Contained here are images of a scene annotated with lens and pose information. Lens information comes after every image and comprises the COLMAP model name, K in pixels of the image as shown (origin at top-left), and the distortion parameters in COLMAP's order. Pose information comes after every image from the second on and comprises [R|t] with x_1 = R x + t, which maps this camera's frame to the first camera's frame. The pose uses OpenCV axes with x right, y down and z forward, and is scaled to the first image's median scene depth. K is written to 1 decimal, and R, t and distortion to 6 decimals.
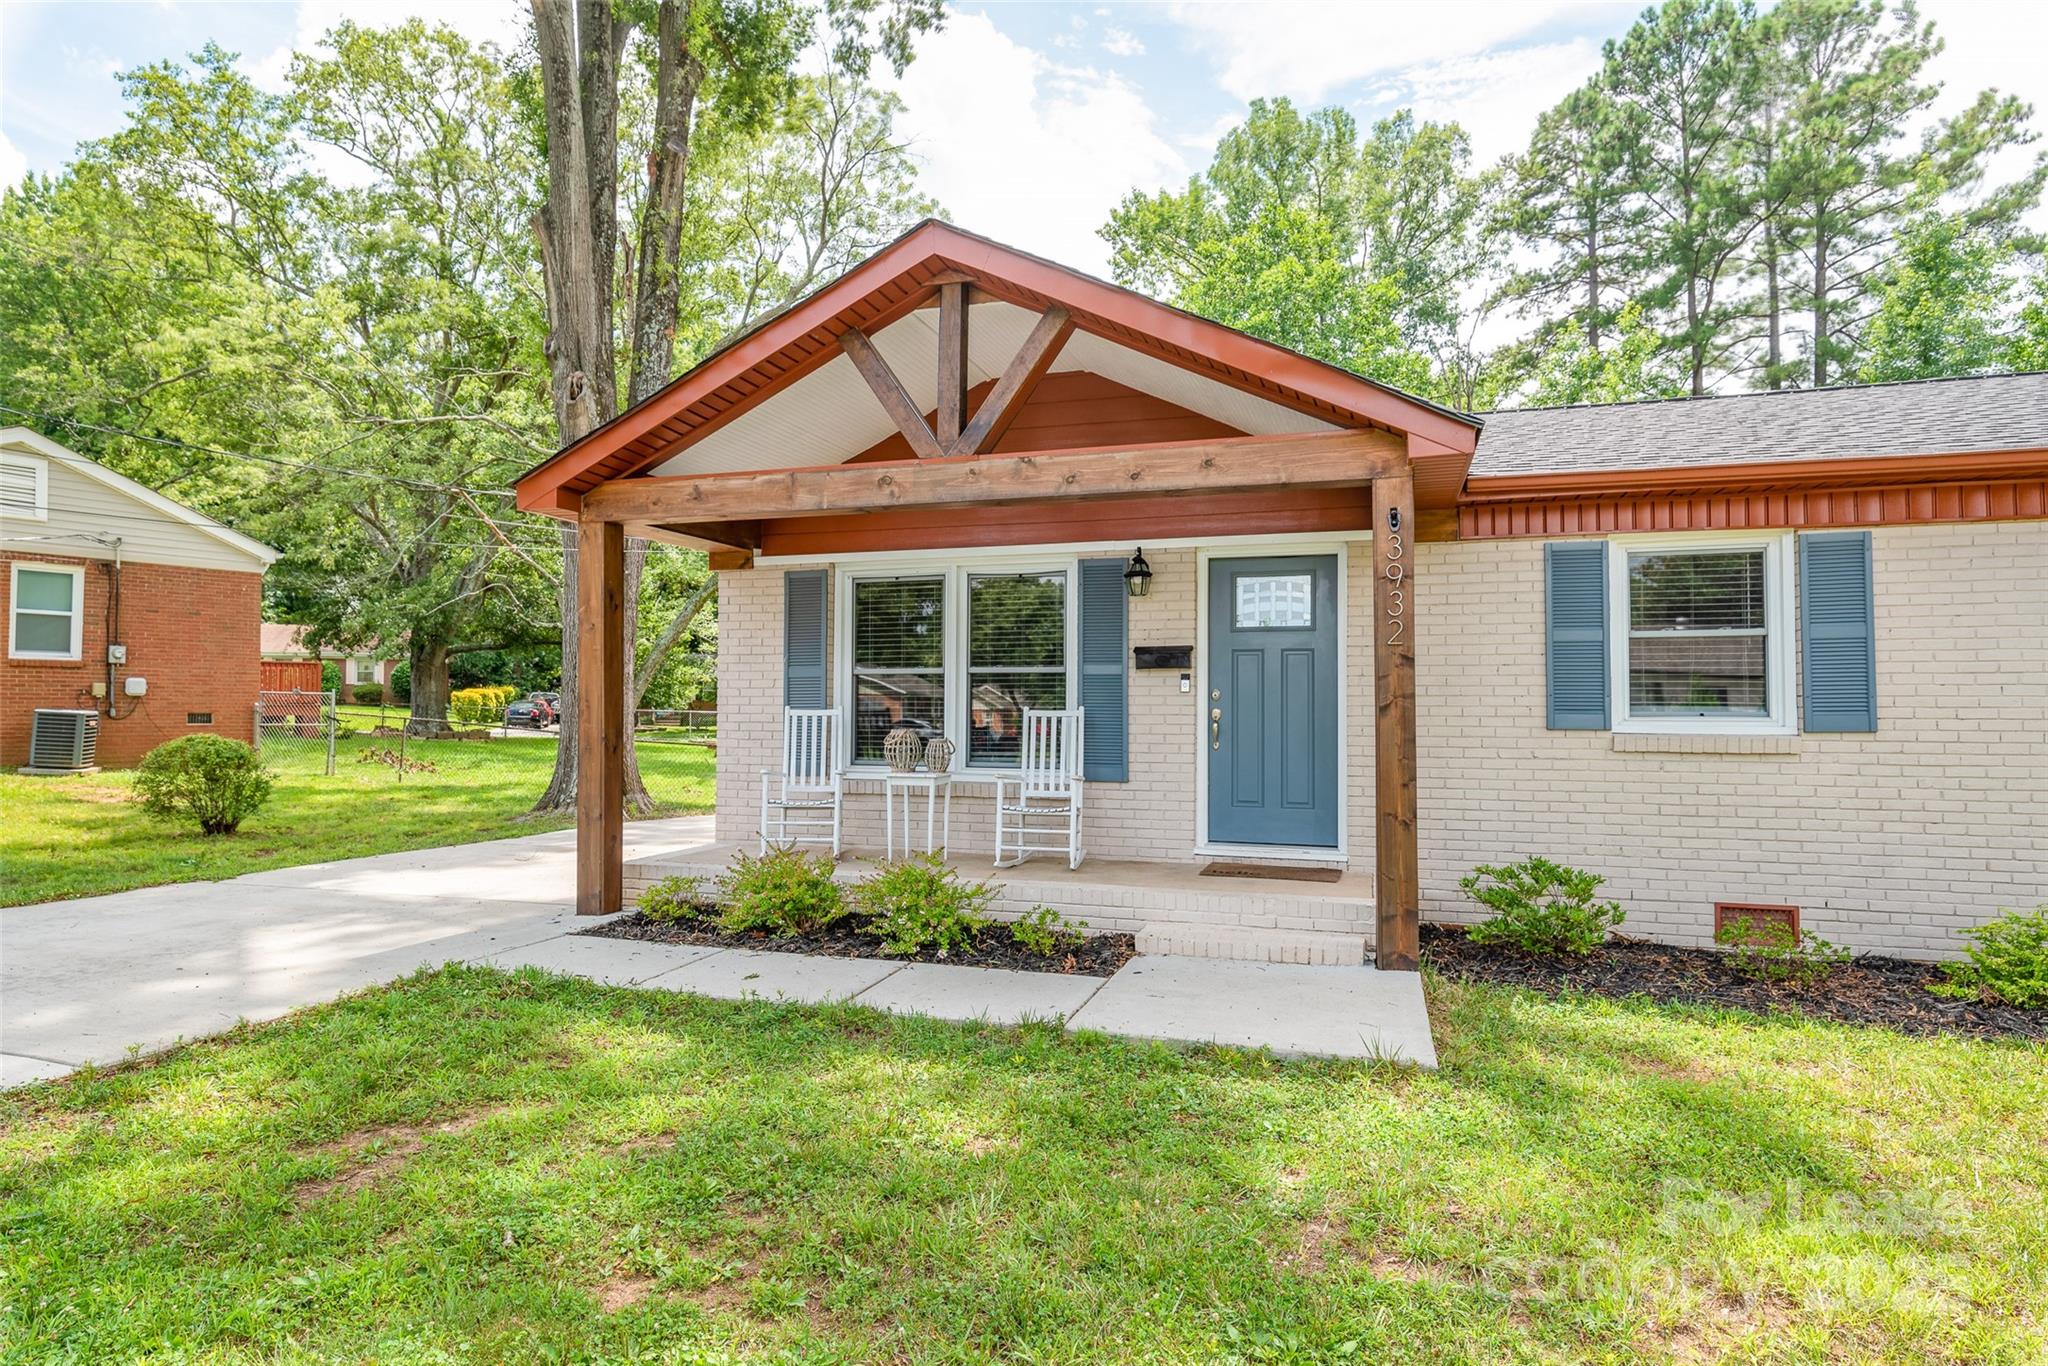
lens RADIAL K [[1148.0, 0, 1024.0], [0, 1148.0, 683.0], [0, 0, 1]] dist [-0.000272, 0.000125]
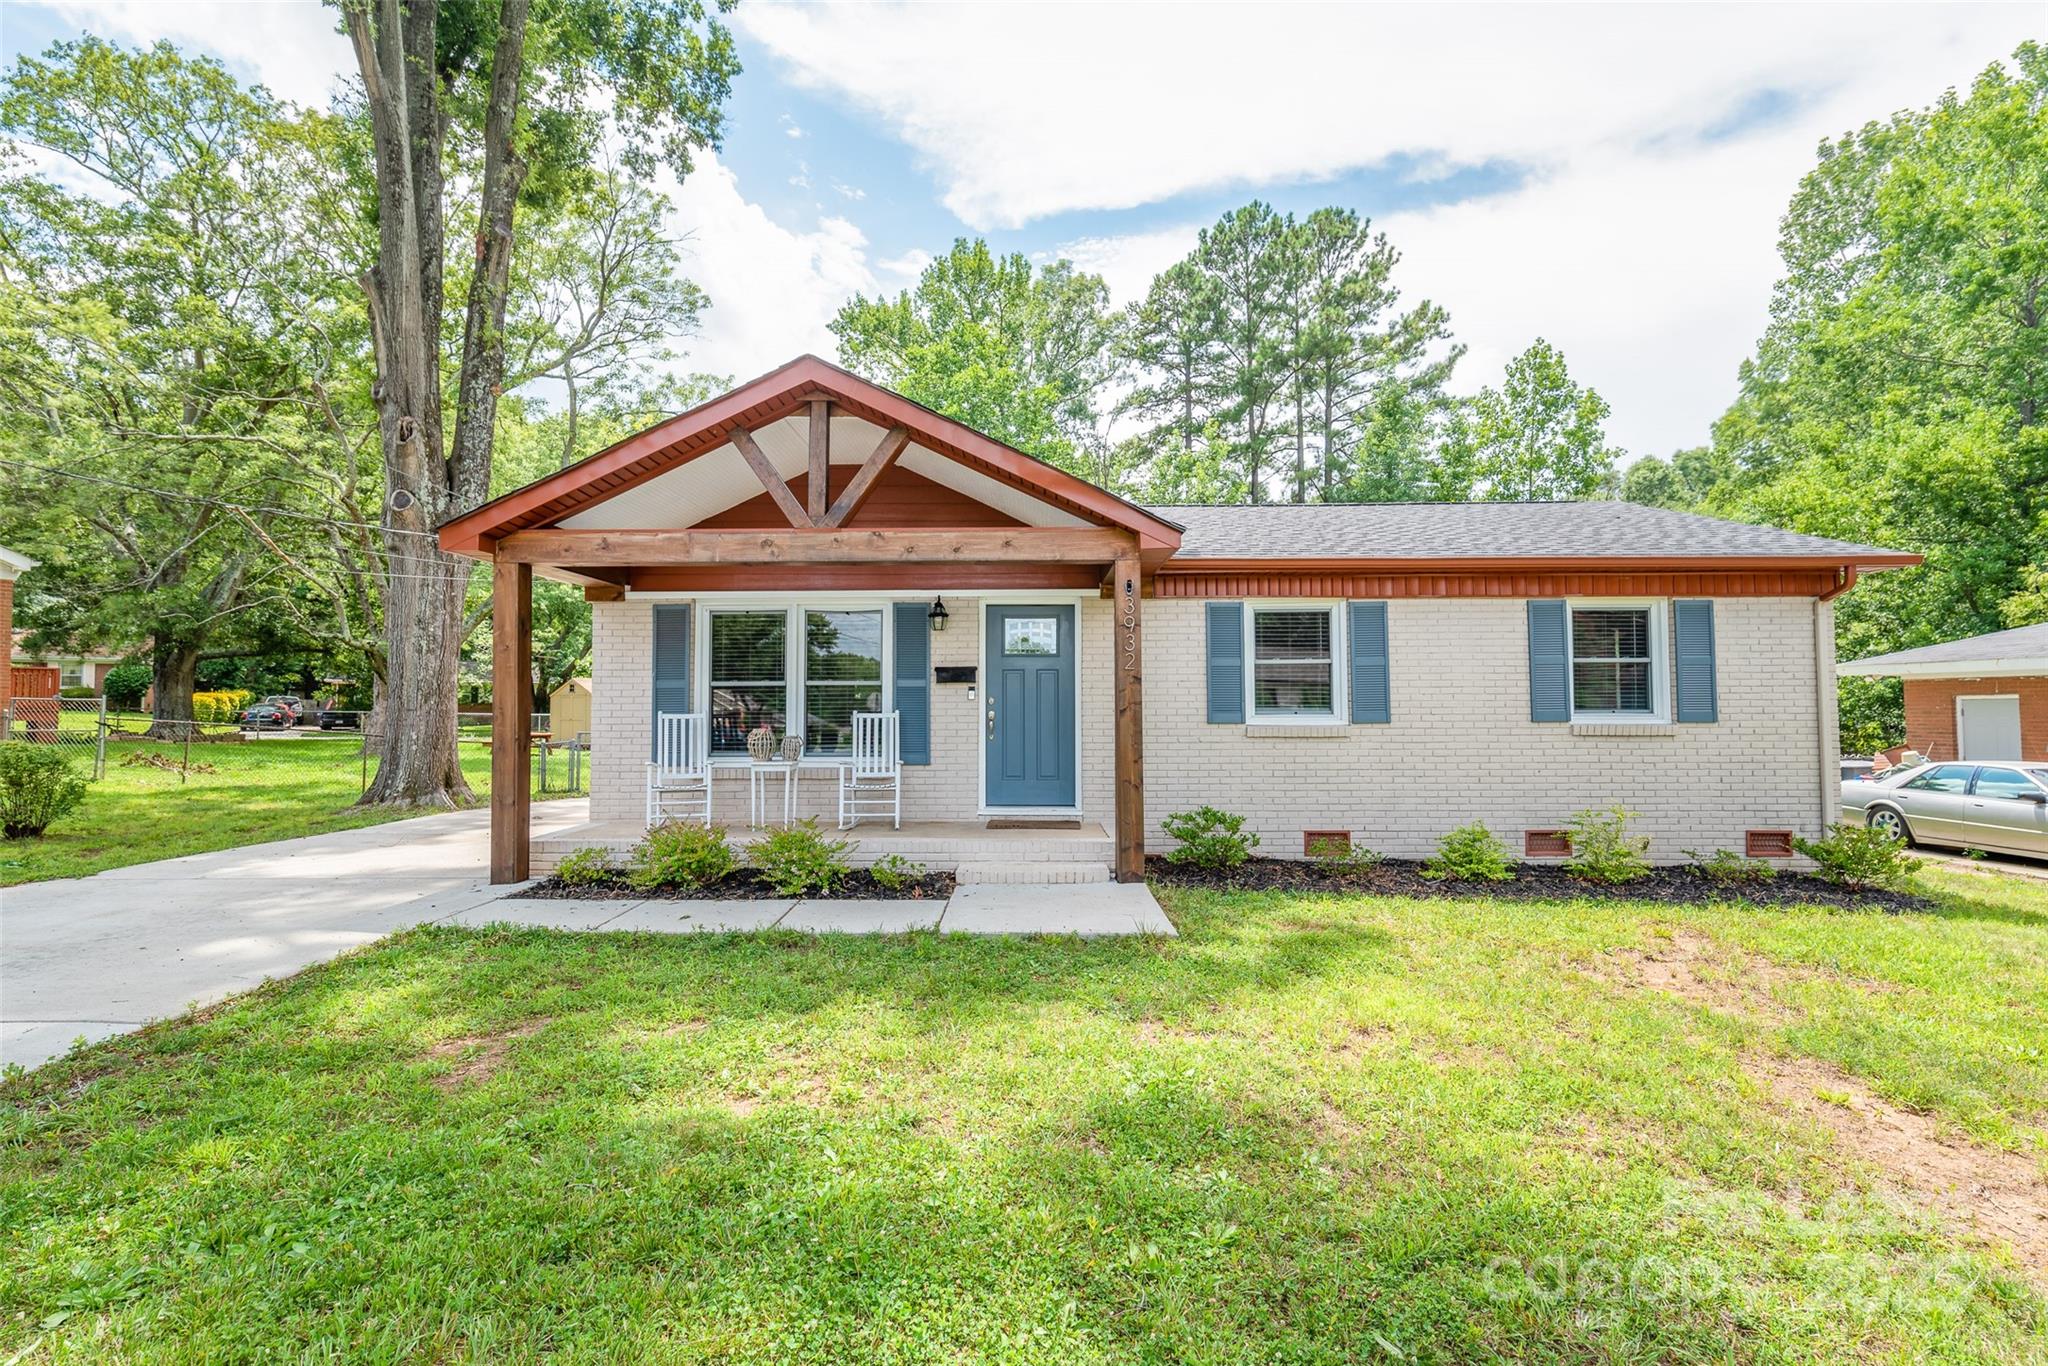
lens RADIAL K [[932.7, 0, 1024.0], [0, 932.7, 683.0], [0, 0, 1]] dist [0.001435, 0.000103]
pose [[0.955168, 0.001539, 0.296060, -0.123866], [-0.000641, 0.999995, -0.003131, -0.008005], [-0.296063, 0.002801, 0.955164, -0.098950]]
